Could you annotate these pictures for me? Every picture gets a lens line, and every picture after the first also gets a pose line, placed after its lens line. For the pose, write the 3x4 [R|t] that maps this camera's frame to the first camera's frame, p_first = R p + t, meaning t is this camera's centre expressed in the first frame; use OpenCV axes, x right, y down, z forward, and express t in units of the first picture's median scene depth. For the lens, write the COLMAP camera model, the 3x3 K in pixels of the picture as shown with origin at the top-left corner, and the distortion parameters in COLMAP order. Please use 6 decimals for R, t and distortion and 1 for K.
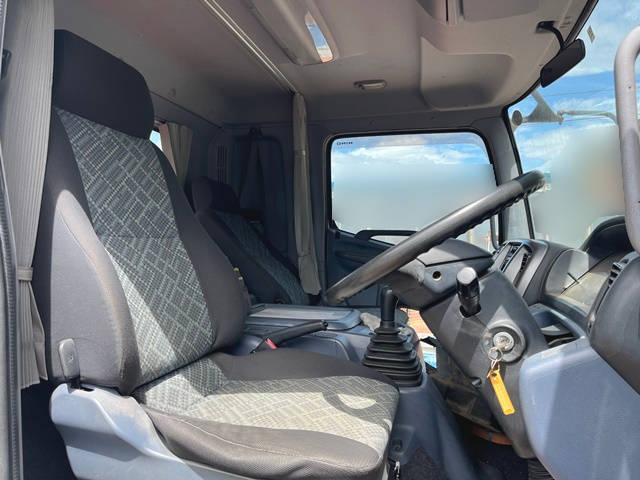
lens RADIAL K [[486.0, 0, 320.0], [0, 486.0, 240.0], [0, 0, 1]] dist [0.108974, -0.146004]
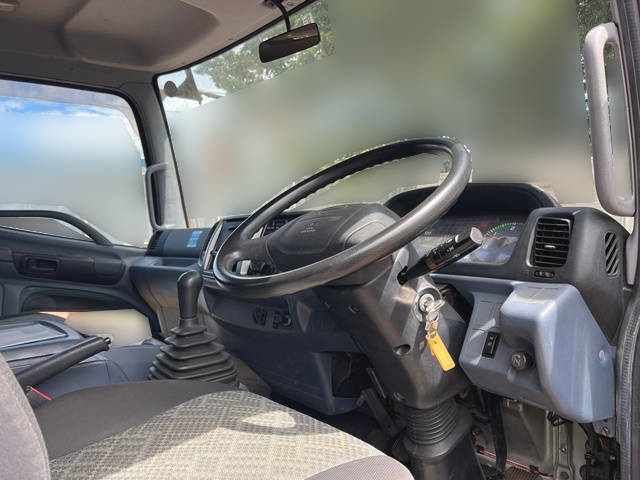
lens RADIAL K [[486.0, 0, 320.0], [0, 486.0, 240.0], [0, 0, 1]] dist [0.108974, -0.146004]
pose [[0.595605, -0.065534, 0.800600, -0.265139], [0.040281, 0.997849, 0.051713, 0.005876], [-0.802267, 0.001448, 0.596963, 0.262714]]
